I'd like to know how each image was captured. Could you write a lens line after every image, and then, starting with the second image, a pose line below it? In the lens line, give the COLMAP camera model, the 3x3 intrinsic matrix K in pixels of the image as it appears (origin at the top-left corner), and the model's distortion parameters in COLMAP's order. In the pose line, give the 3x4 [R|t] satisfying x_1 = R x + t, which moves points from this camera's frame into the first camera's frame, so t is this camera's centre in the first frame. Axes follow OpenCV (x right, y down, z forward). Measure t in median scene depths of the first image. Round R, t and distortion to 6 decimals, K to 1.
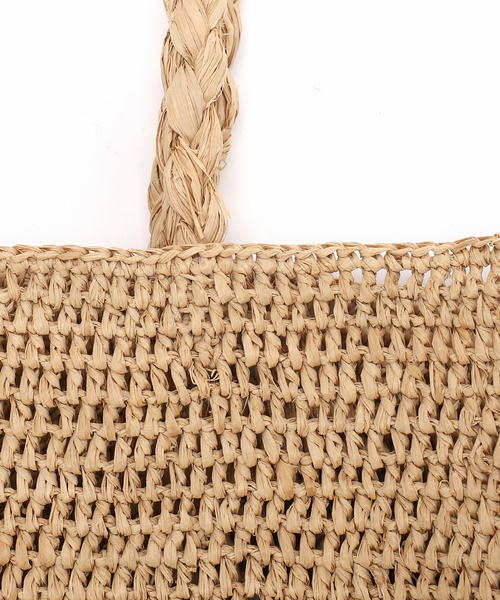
lens RADIAL K [[1248.6, 0, 249.6], [0, 1248.6, 300.2], [0, 0, 1]] dist [-0.023143, 0.000000]
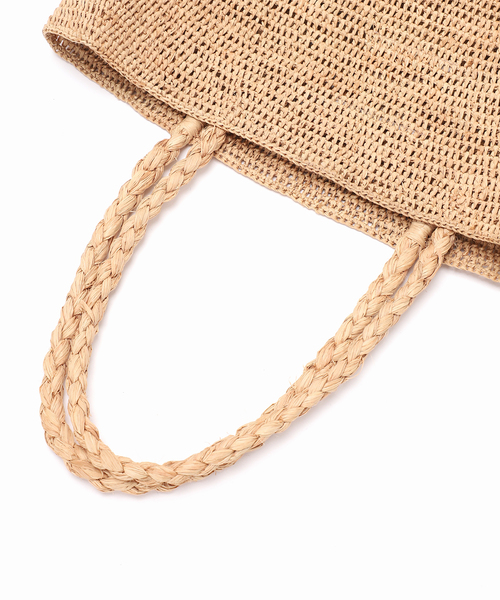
lens RADIAL K [[897.3, 0, 249.7], [0, 897.3, 300.0], [0, 0, 1]] dist [-0.013212, 0.000000]
pose [[-0.874030, -0.467853, 0.131093, -0.578814], [0.482321, -0.802902, 0.350307, -1.082251], [-0.058637, 0.369408, 0.927415, -0.822163]]
